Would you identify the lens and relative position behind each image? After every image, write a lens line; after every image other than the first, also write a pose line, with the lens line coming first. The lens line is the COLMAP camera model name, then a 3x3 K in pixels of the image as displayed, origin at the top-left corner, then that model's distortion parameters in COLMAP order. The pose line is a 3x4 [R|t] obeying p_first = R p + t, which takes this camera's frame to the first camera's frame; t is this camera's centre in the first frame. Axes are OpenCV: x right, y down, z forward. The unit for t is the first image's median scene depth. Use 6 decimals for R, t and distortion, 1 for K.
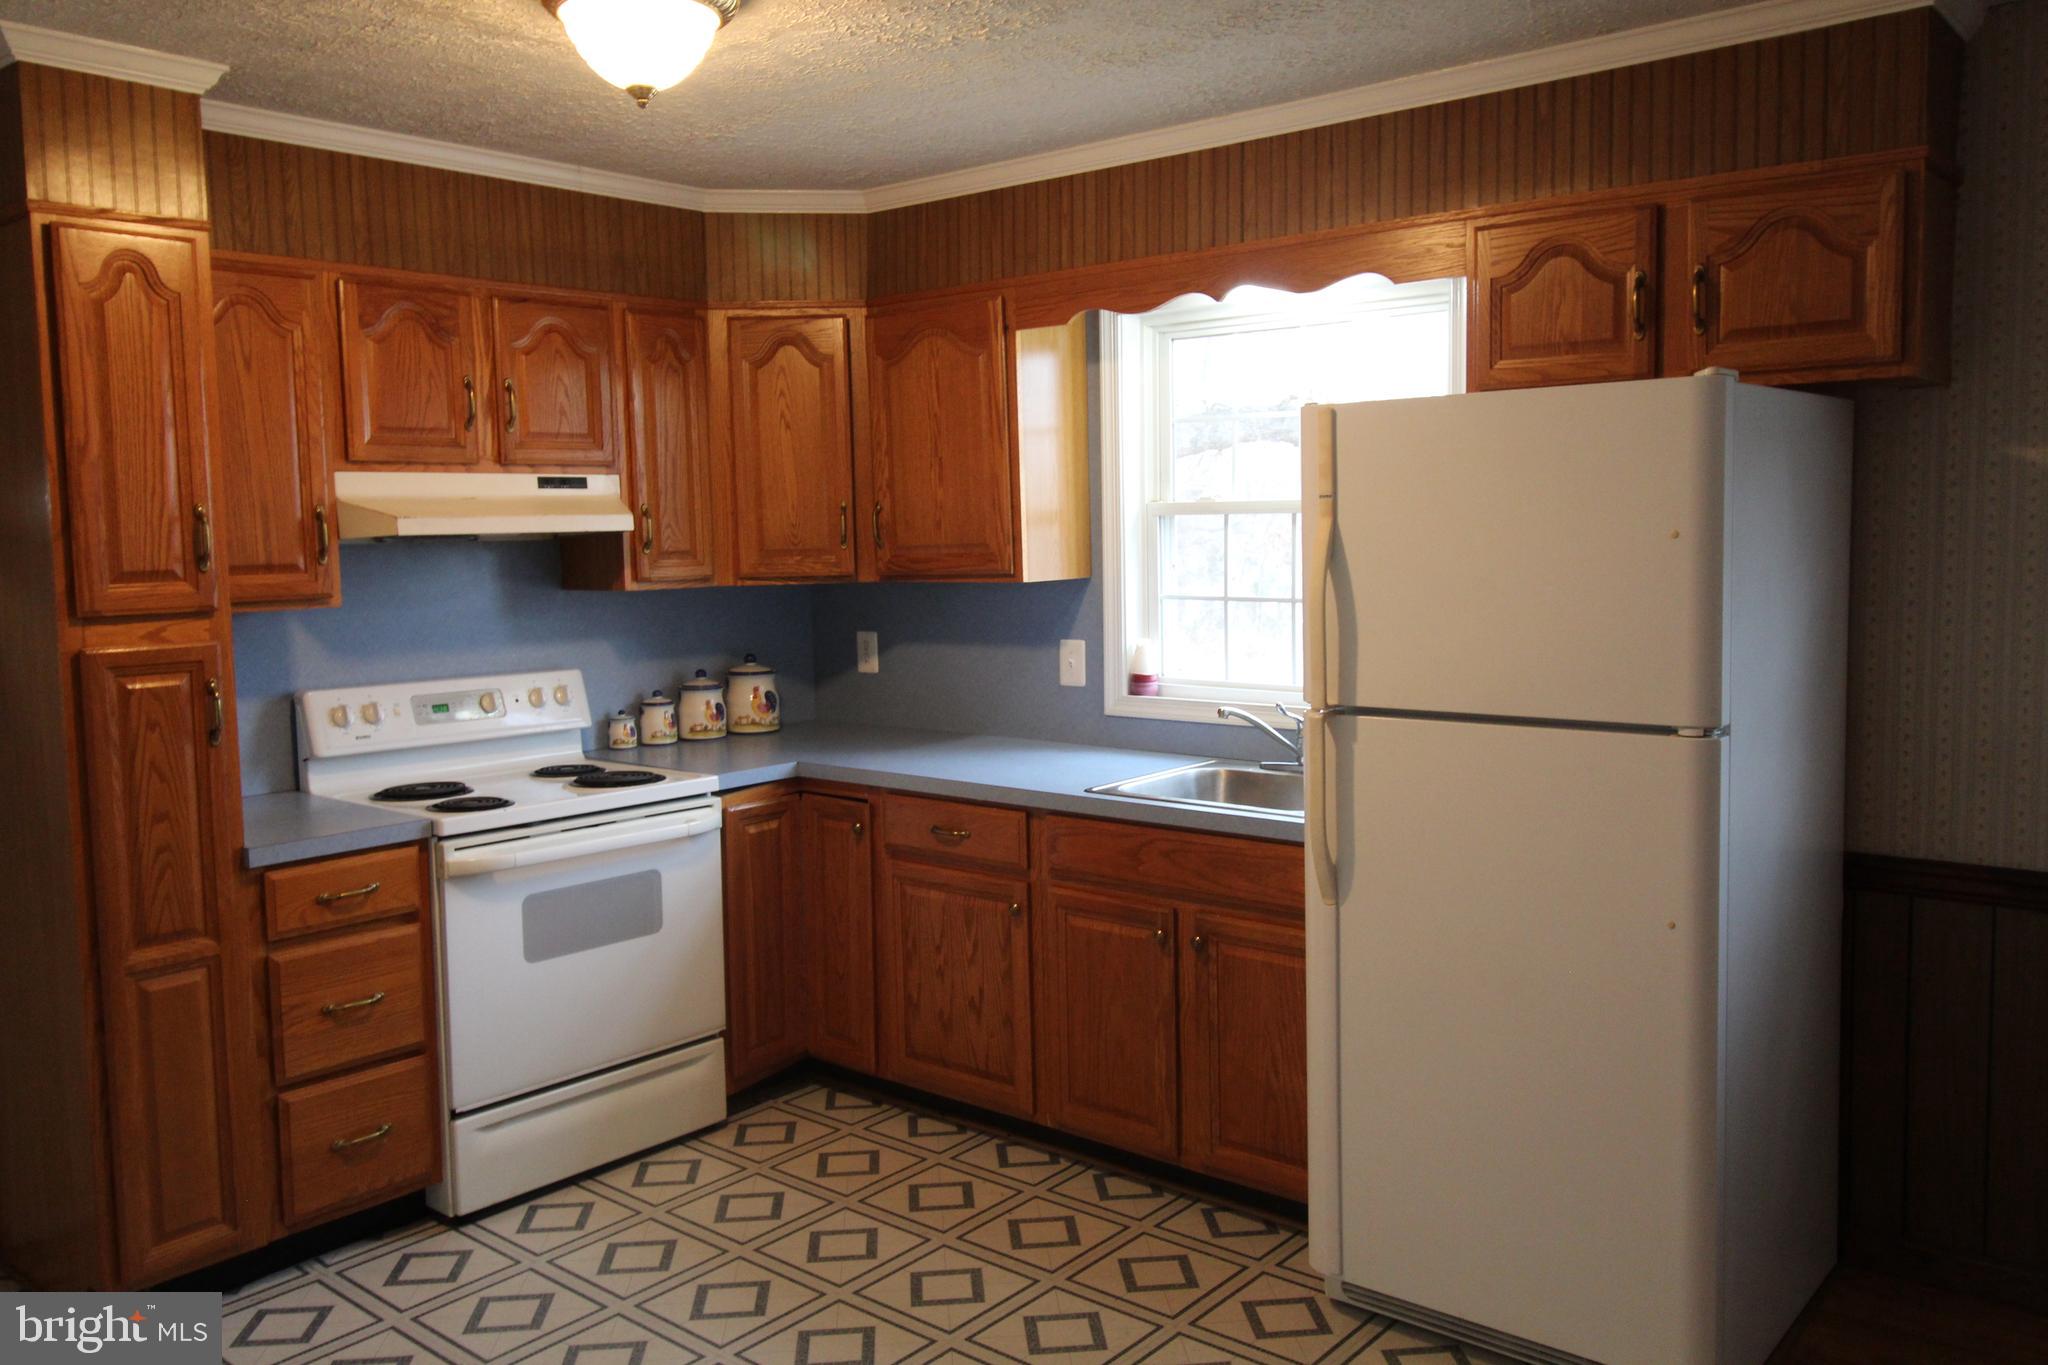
lens RADIAL K [[1619.3, 0, 1026.5], [0, 1619.3, 661.4], [0, 0, 1]] dist [0.021242, -0.013486]
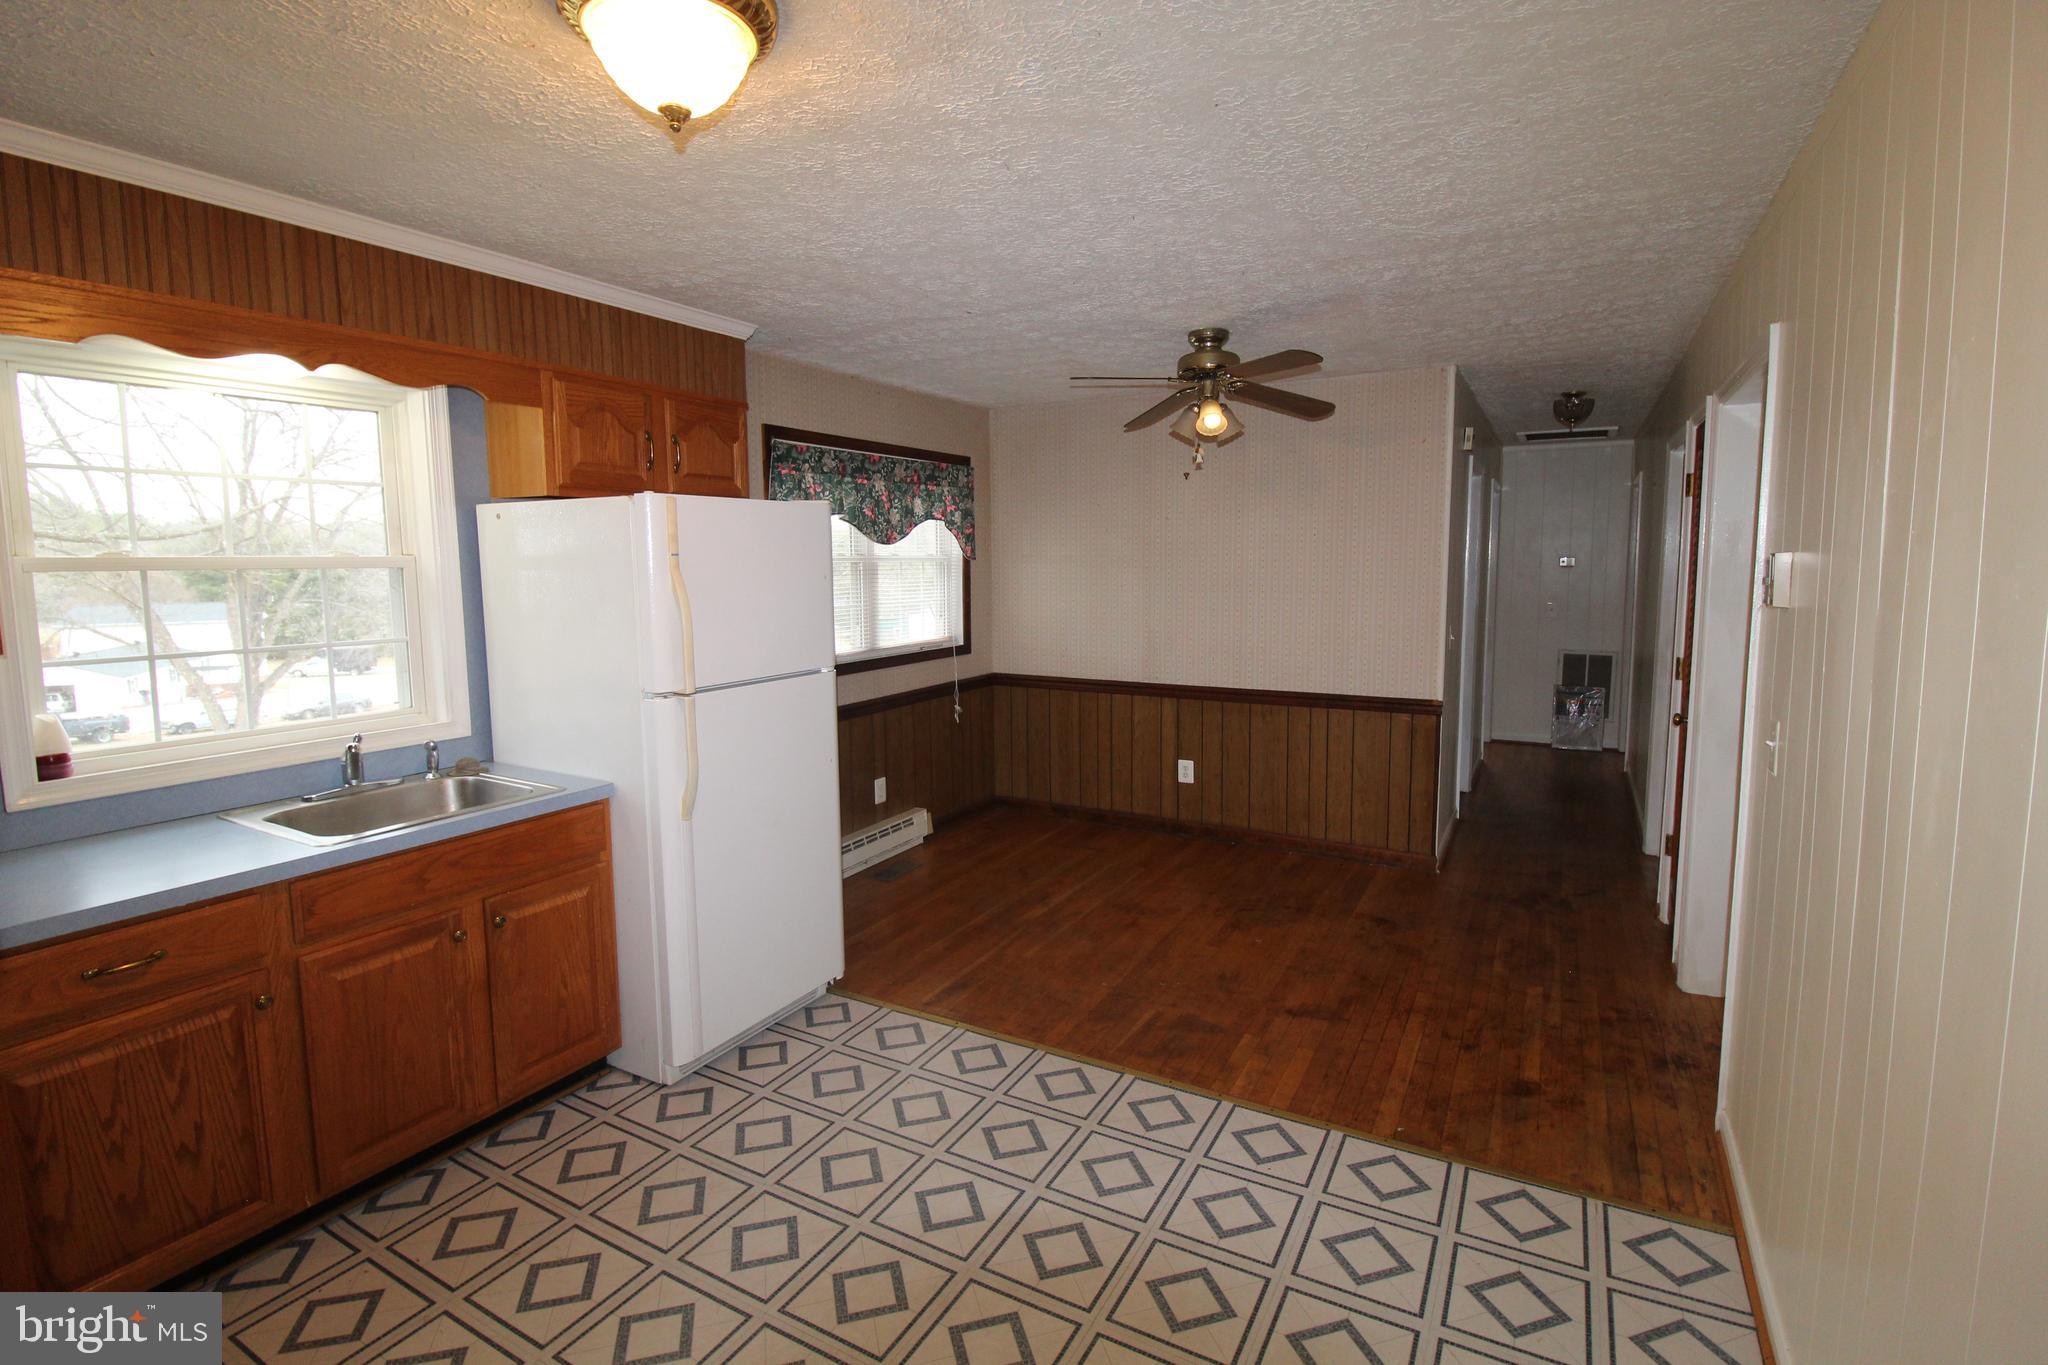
lens RADIAL K [[951.5, 0, 1041.6], [0, 951.5, 664.6], [0, 0, 1]] dist [-0.003443, -0.004602]
pose [[-0.200875, -0.087890, 0.975666, -0.608734], [0.095807, 0.989430, 0.108855, -0.051086], [-0.974921, 0.115342, -0.190331, 0.671481]]
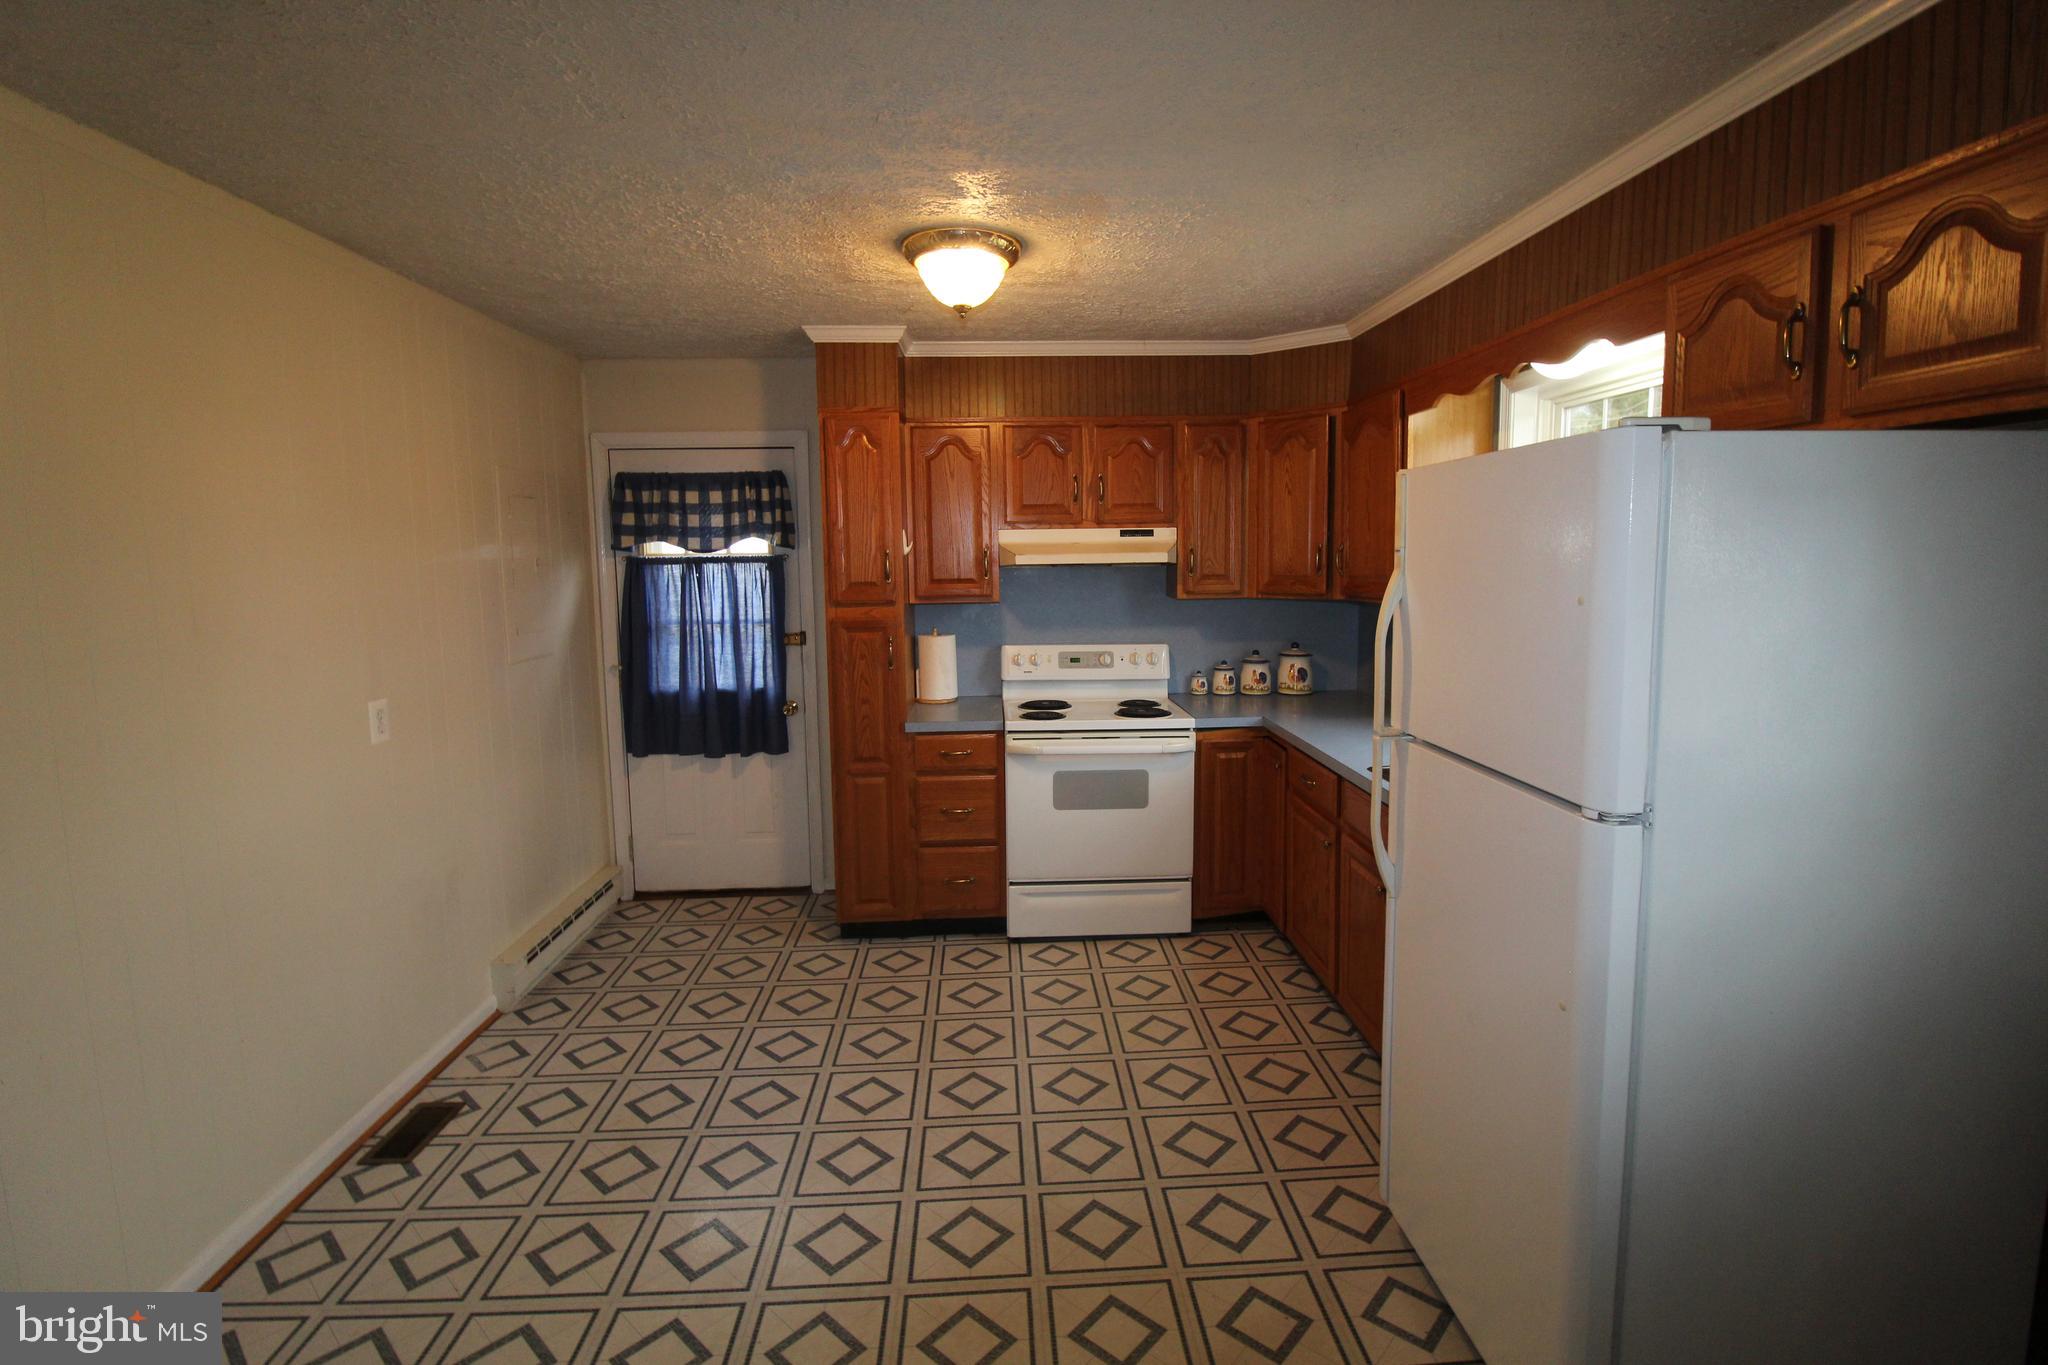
lens RADIAL K [[951.5, 0, 1041.0], [0, 951.5, 658.8], [0, 0, 1]] dist [-0.003443, -0.004602]
pose [[0.686100, 0.091263, -0.721761, 0.402925], [-0.062569, 0.995827, 0.066440, -0.043403], [0.724812, -0.000425, 0.688947, 0.274103]]
